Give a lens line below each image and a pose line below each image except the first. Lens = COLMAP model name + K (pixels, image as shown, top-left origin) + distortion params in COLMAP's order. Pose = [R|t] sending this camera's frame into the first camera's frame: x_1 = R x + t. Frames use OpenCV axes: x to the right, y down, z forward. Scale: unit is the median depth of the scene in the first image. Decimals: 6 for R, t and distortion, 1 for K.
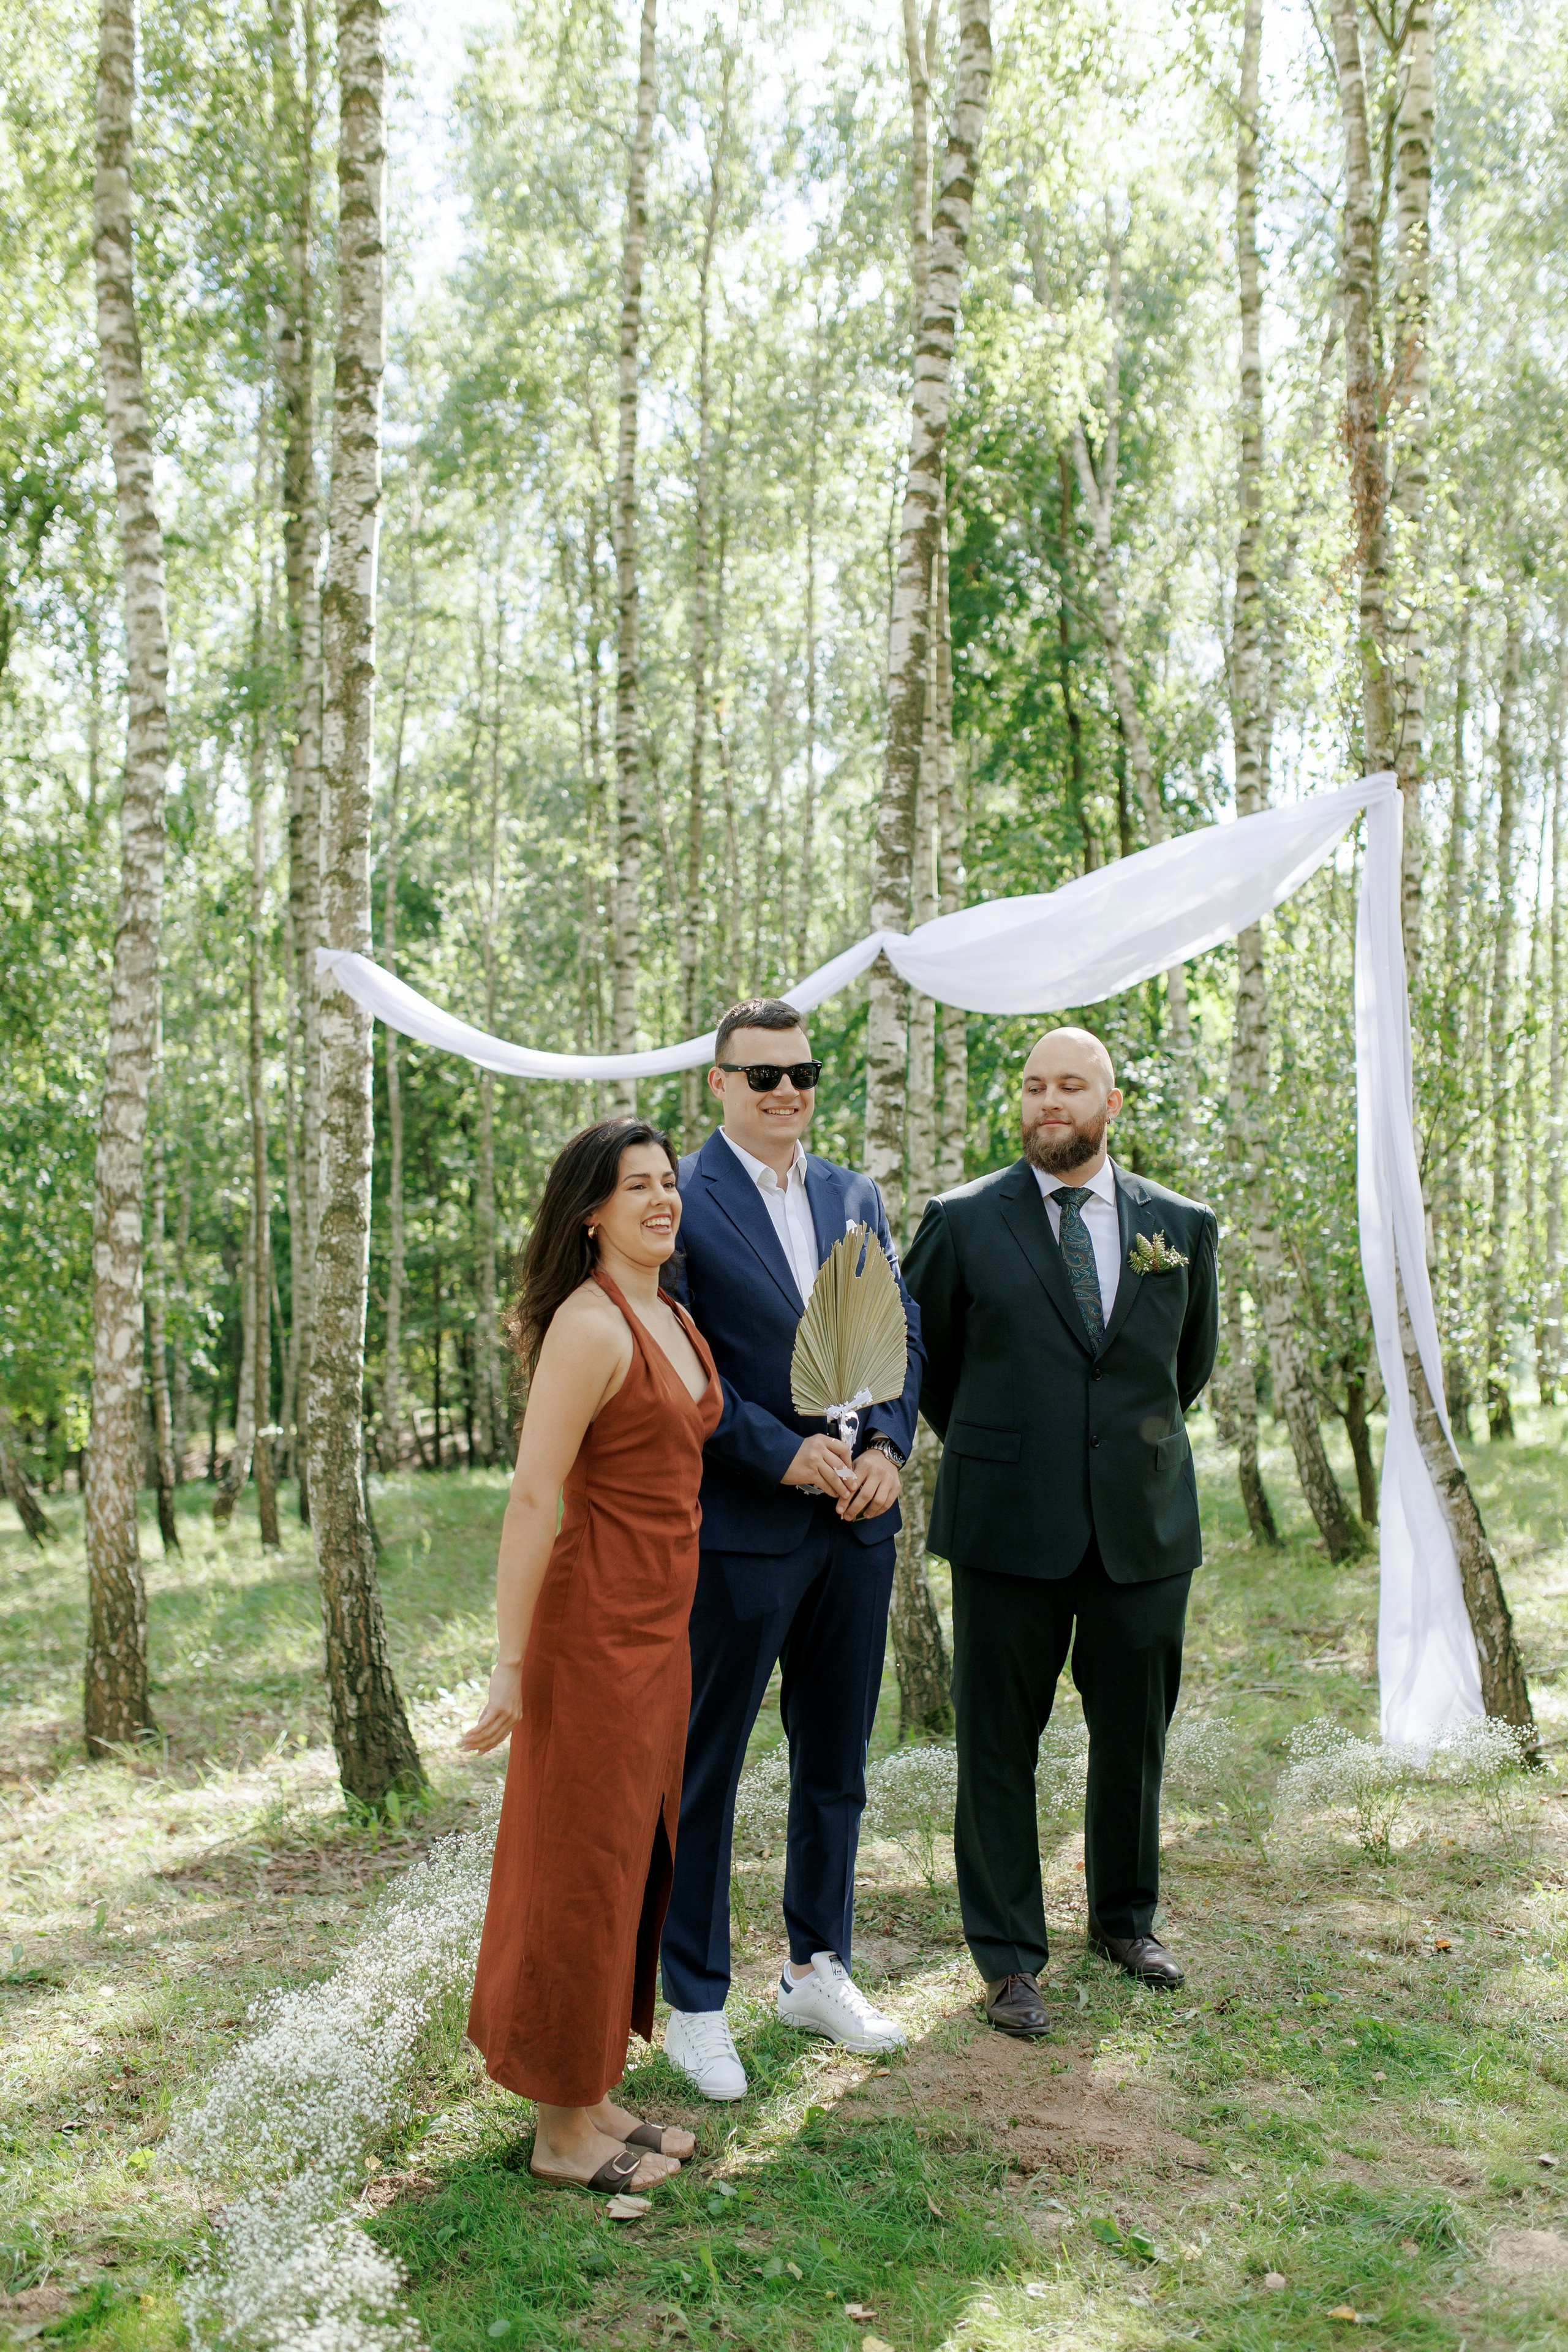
lens RADIAL K [[2287.8, 0, 784.0], [0, 2287.8, 1176.0], [0, 0, 1]] dist [0.011409, 0.006503]
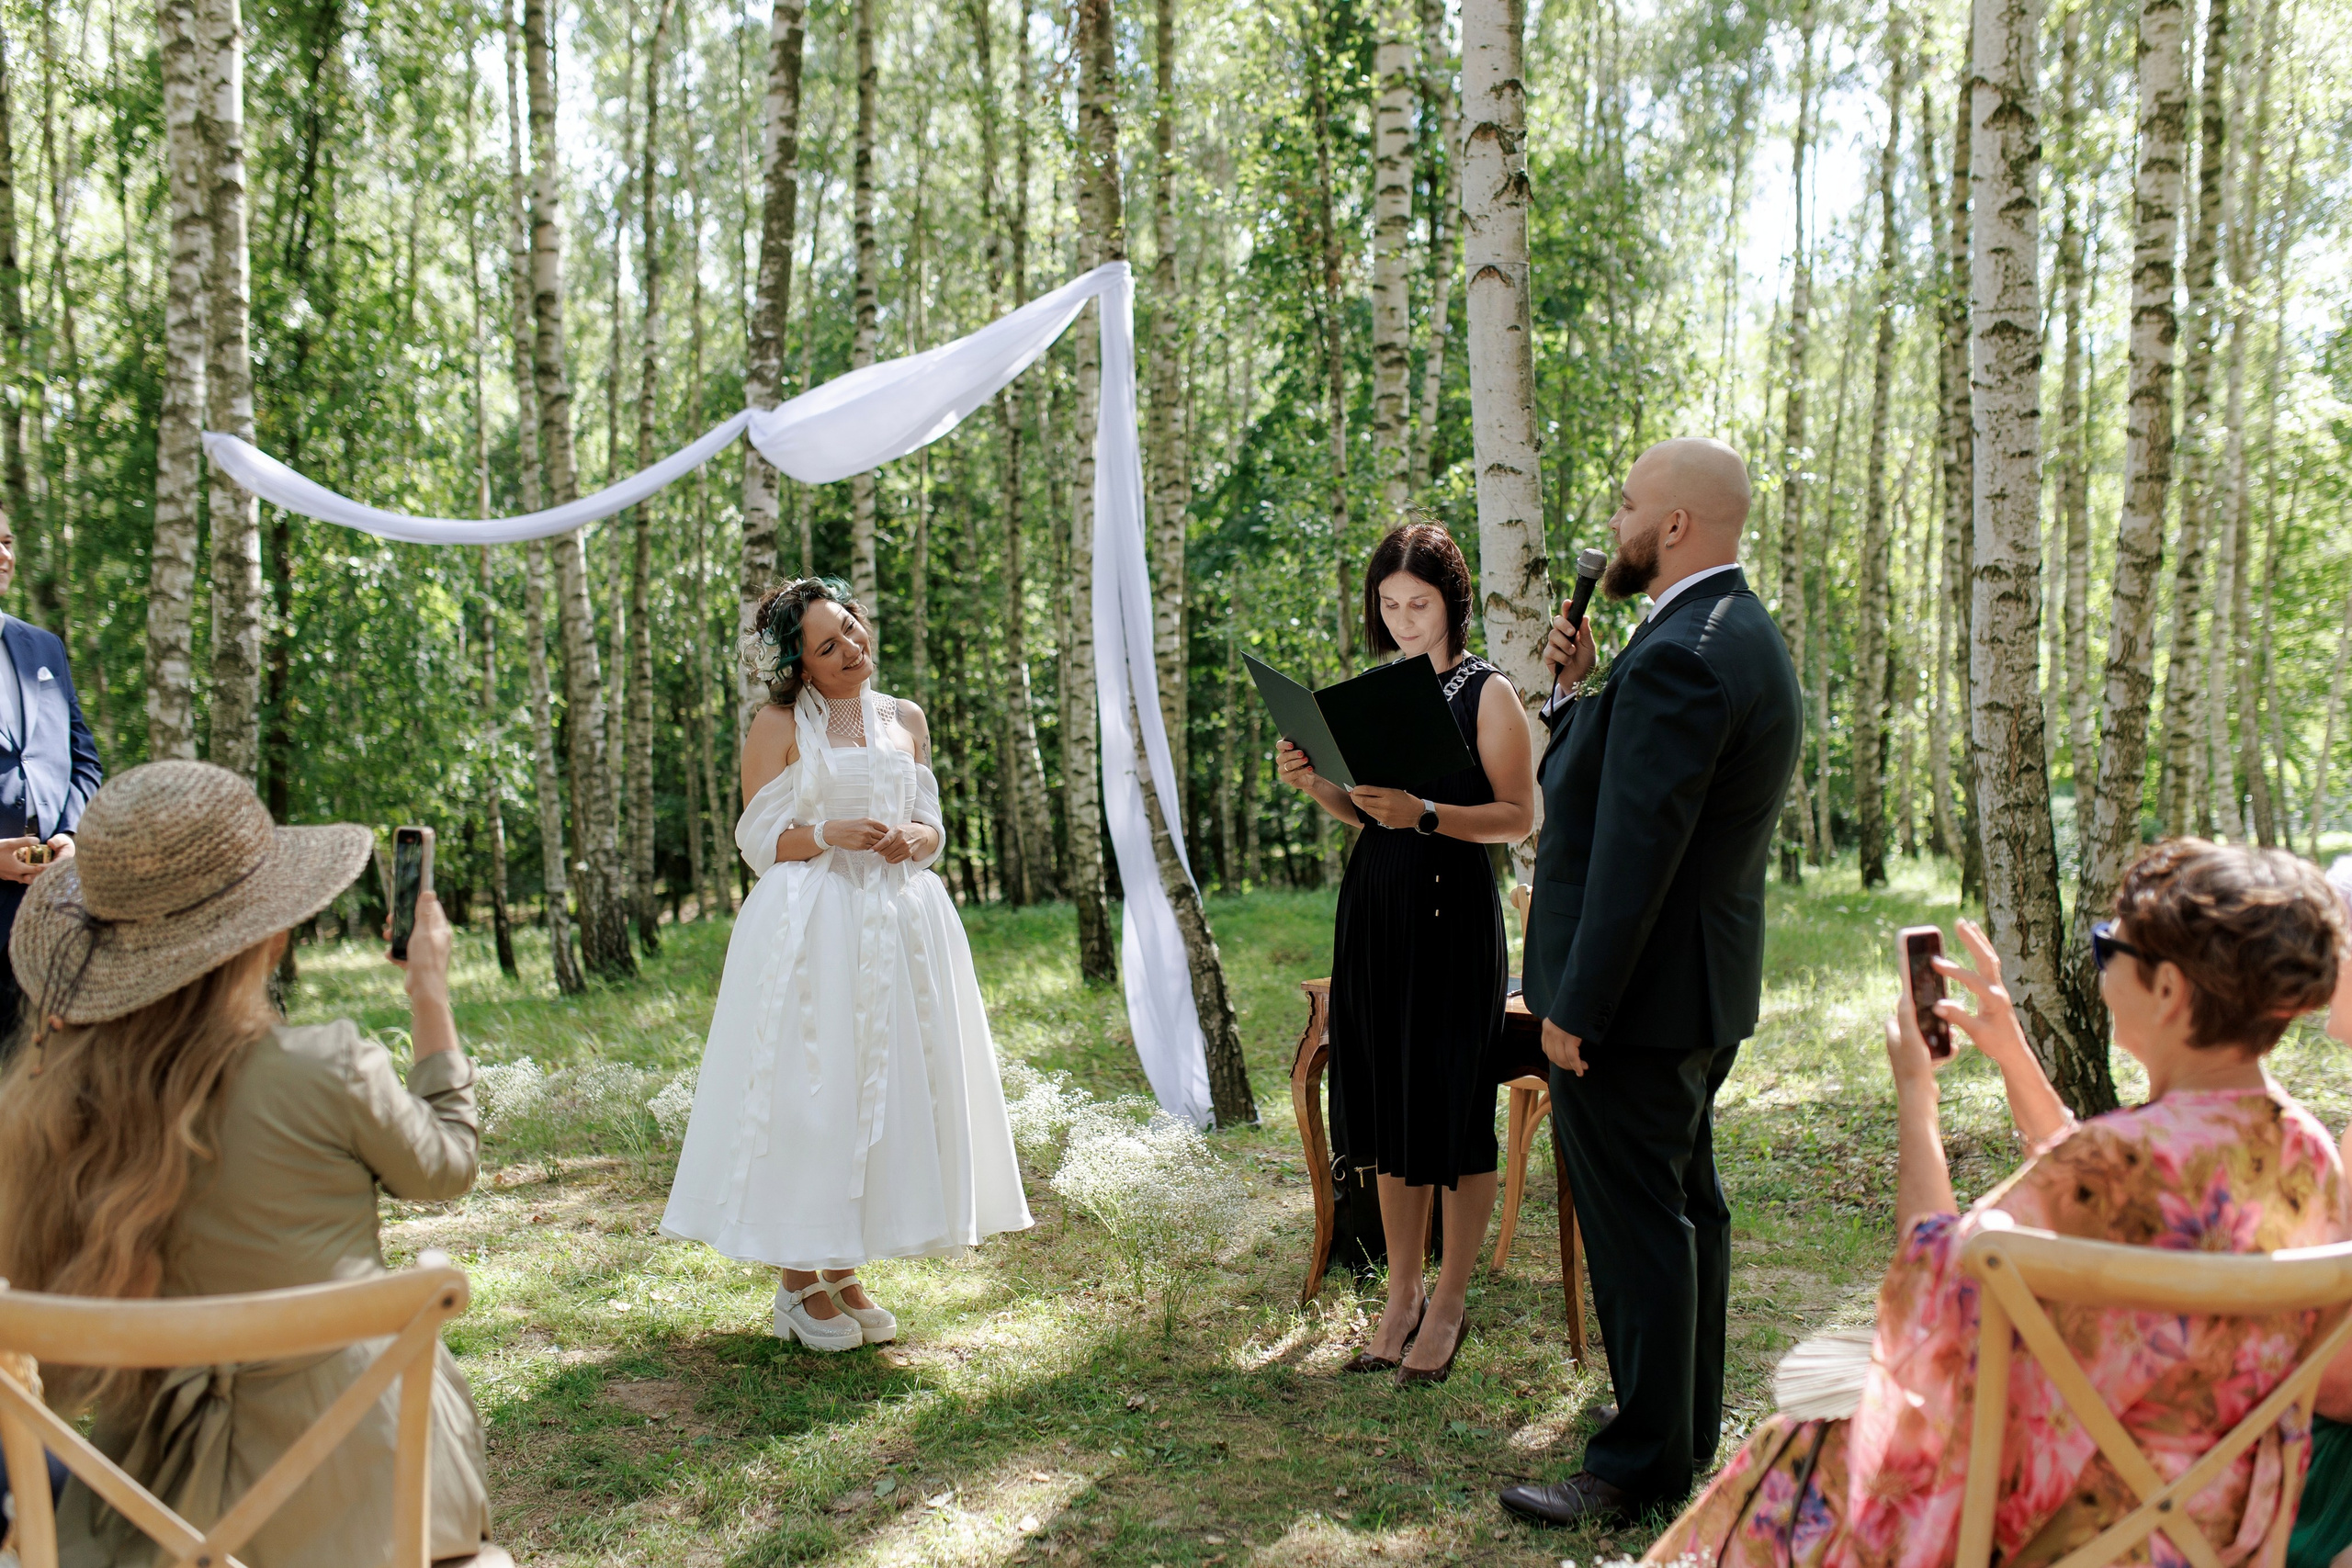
lens RADIAL K [[2316.1, 0, 1238.1], [0, 2316.1, 815.8], [0, 0, 1]] dist [0.001601, 0.031602]
pose [[0.994979, 0.004310, -0.099995, 0.395145], [0.003568, 0.996910, 0.078470, 0.004022], [0.100024, -0.078433, 0.991889, -0.120523]]
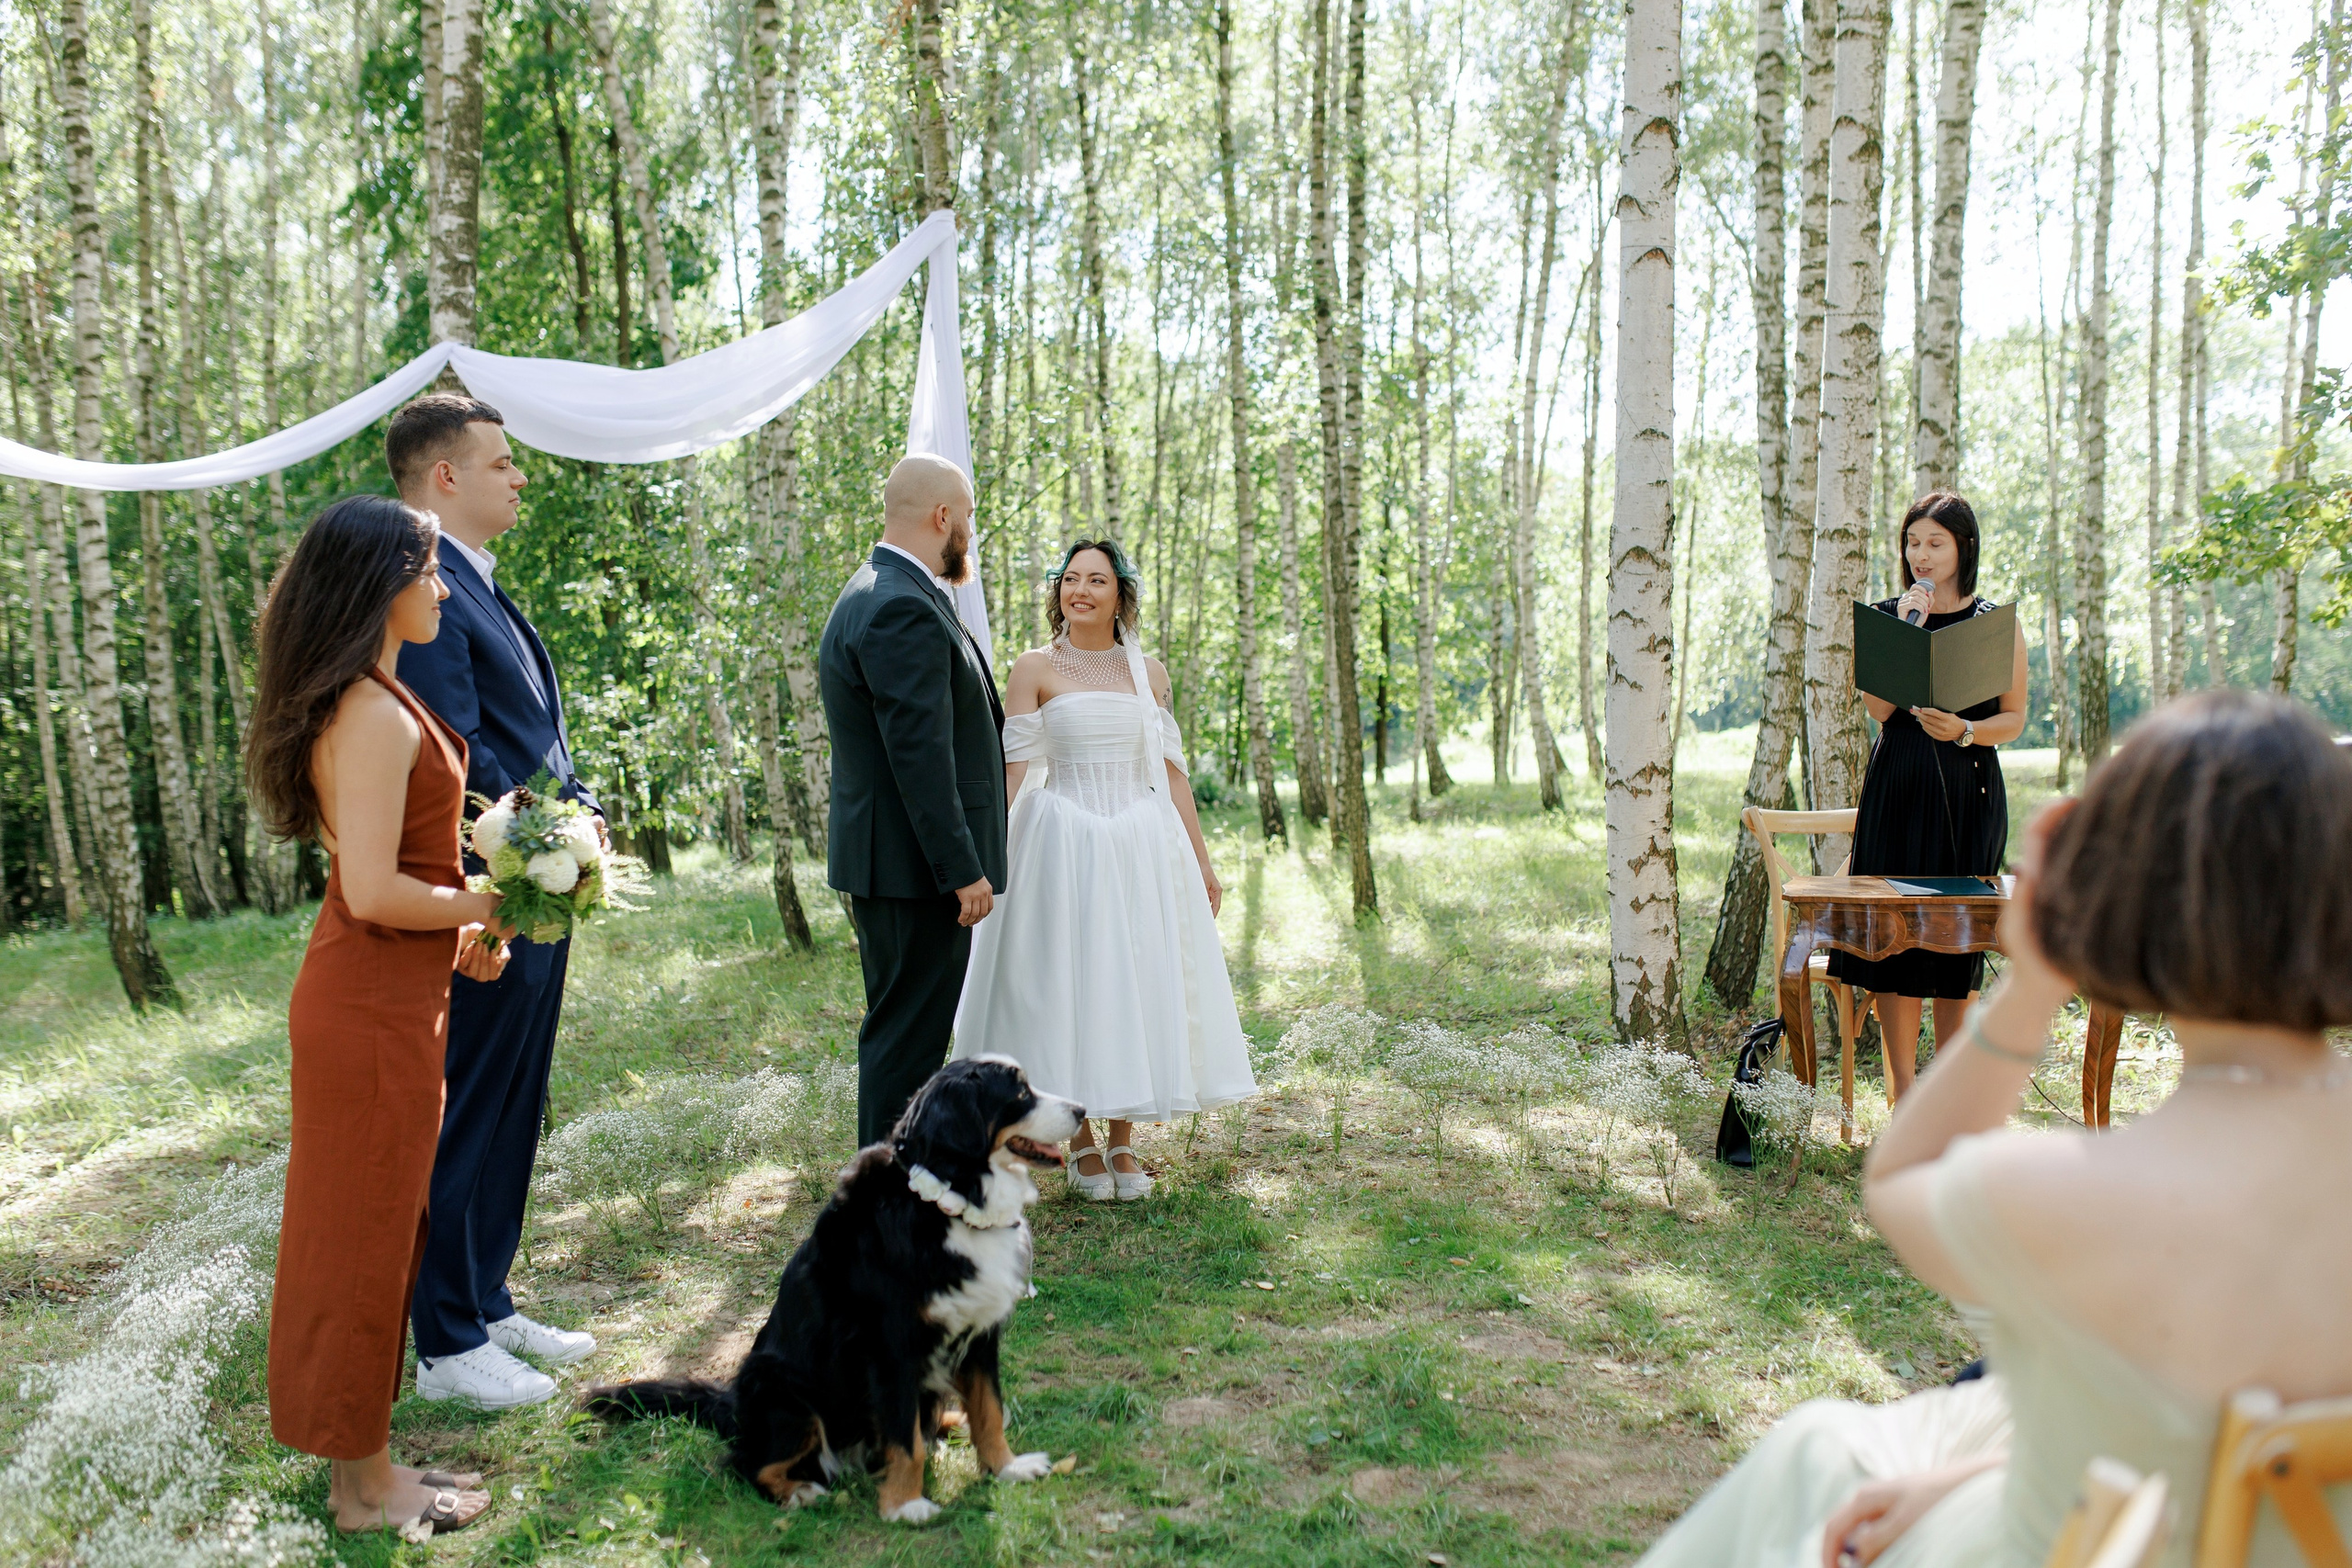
lens RADIAL K [[2287.5, 0, 1246.0], [0, 2287.5, 778.2], [0, 0, 1]] dist [0.011409, 0.006503]
pose [[0.908285, -0.043082, 0.416127, -0.063382], [0.012804, 0.997080, 0.075282, 0.010084], [-0.418155, -0.063050, 0.906185, -0.045244]]
